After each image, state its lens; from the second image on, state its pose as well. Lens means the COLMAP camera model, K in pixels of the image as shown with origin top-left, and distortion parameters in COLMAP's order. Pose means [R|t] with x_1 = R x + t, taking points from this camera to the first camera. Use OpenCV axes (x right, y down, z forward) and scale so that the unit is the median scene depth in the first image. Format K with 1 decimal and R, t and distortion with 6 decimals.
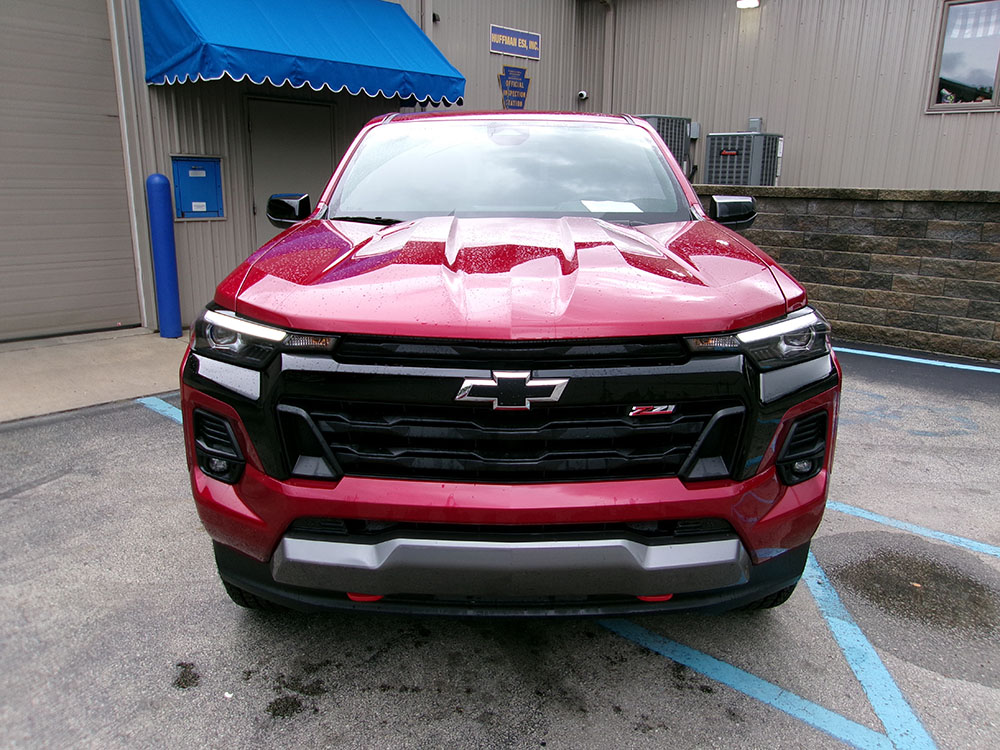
lens RADIAL K [[777.4, 0, 500.0], [0, 777.4, 375.0], [0, 0, 1]] dist [0.004879, 0.014536]
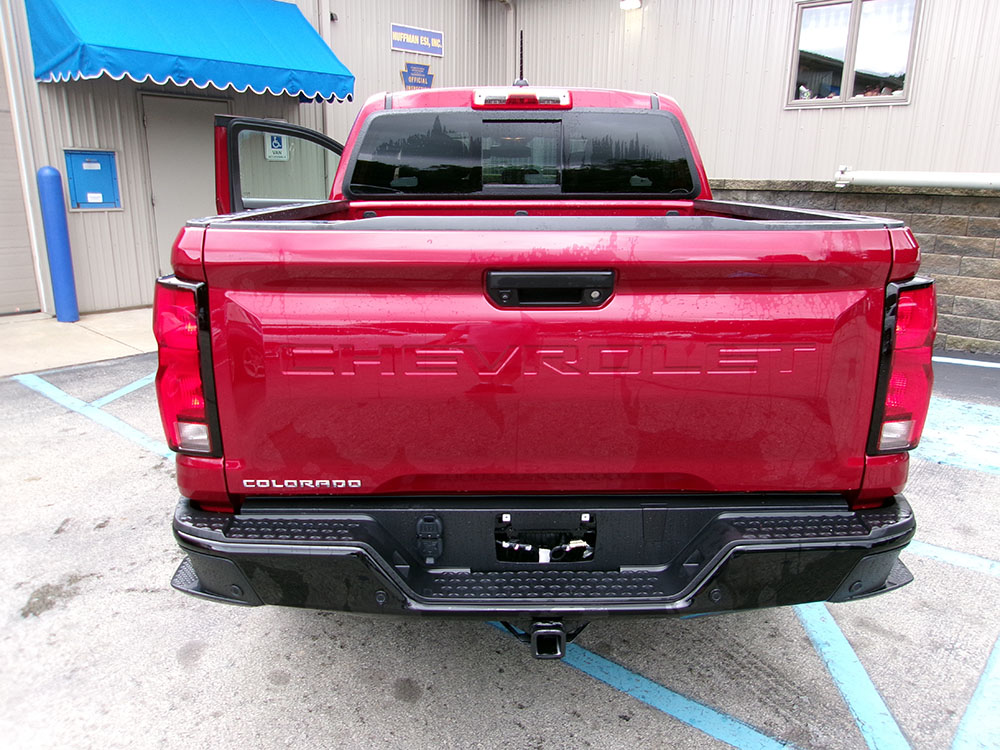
lens RADIAL K [[777.0, 0, 500.0], [0, 777.0, 375.0], [0, 0, 1]] dist [0.012546, 0.016398]
pose [[0.999523, -0.011354, 0.028718, 0.130433], [0.011068, 0.999888, 0.010077, 0.019298], [-0.028829, -0.009754, 0.999537, -0.076570]]
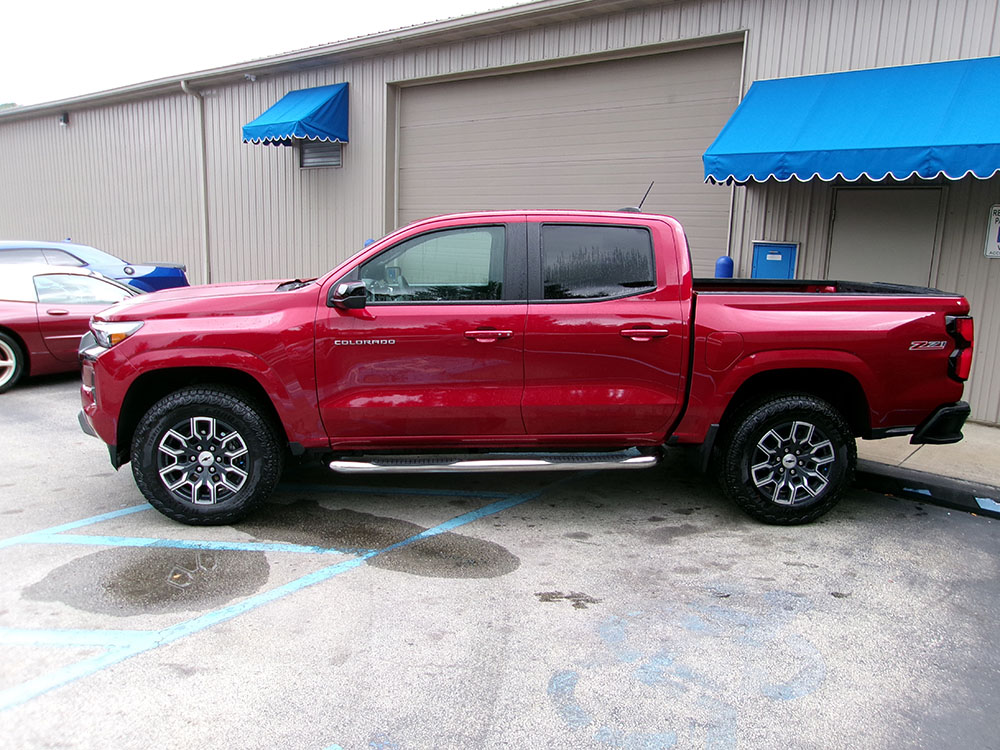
lens RADIAL K [[777.4, 0, 500.0], [0, 777.4, 375.0], [0, 0, 1]] dist [0.004879, 0.014536]
pose [[0.064038, 0.178347, -0.981882, 0.740318], [-0.272023, 0.949763, 0.154772, -0.163464], [0.960158, 0.257183, 0.109335, 0.536571]]
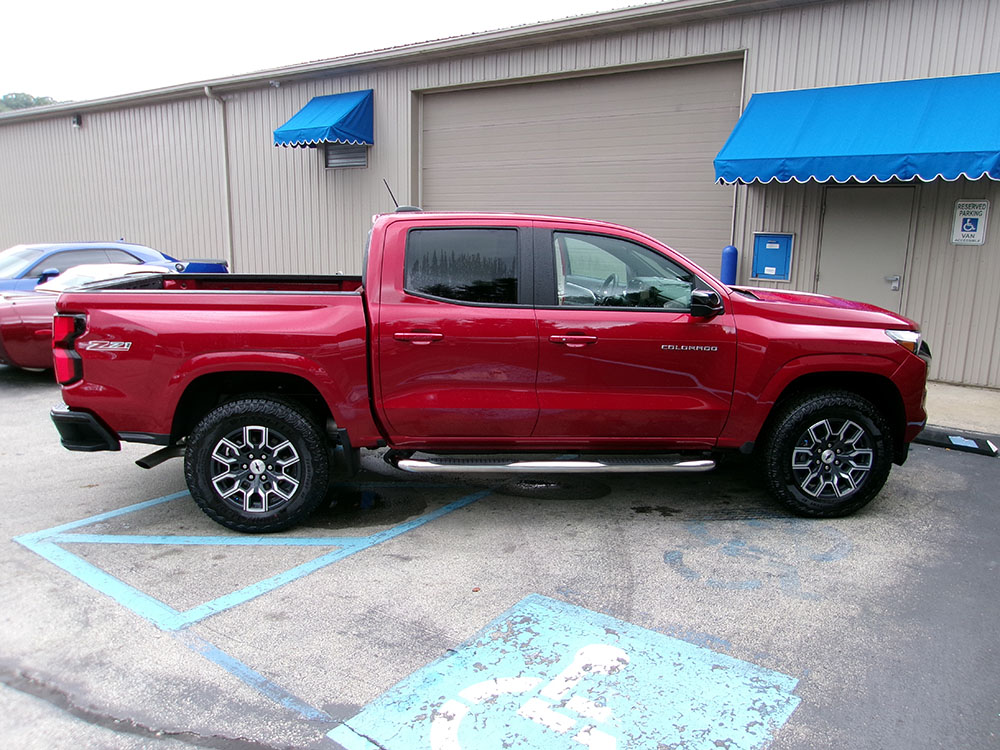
lens RADIAL K [[777.4, 0, 500.0], [0, 777.4, 375.0], [0, 0, 1]] dist [0.004879, 0.014536]
pose [[0.104732, 0.193288, -0.975536, 0.899679], [-0.255261, 0.953293, 0.161477, -0.146391], [0.961183, 0.232104, 0.149180, 0.410367]]
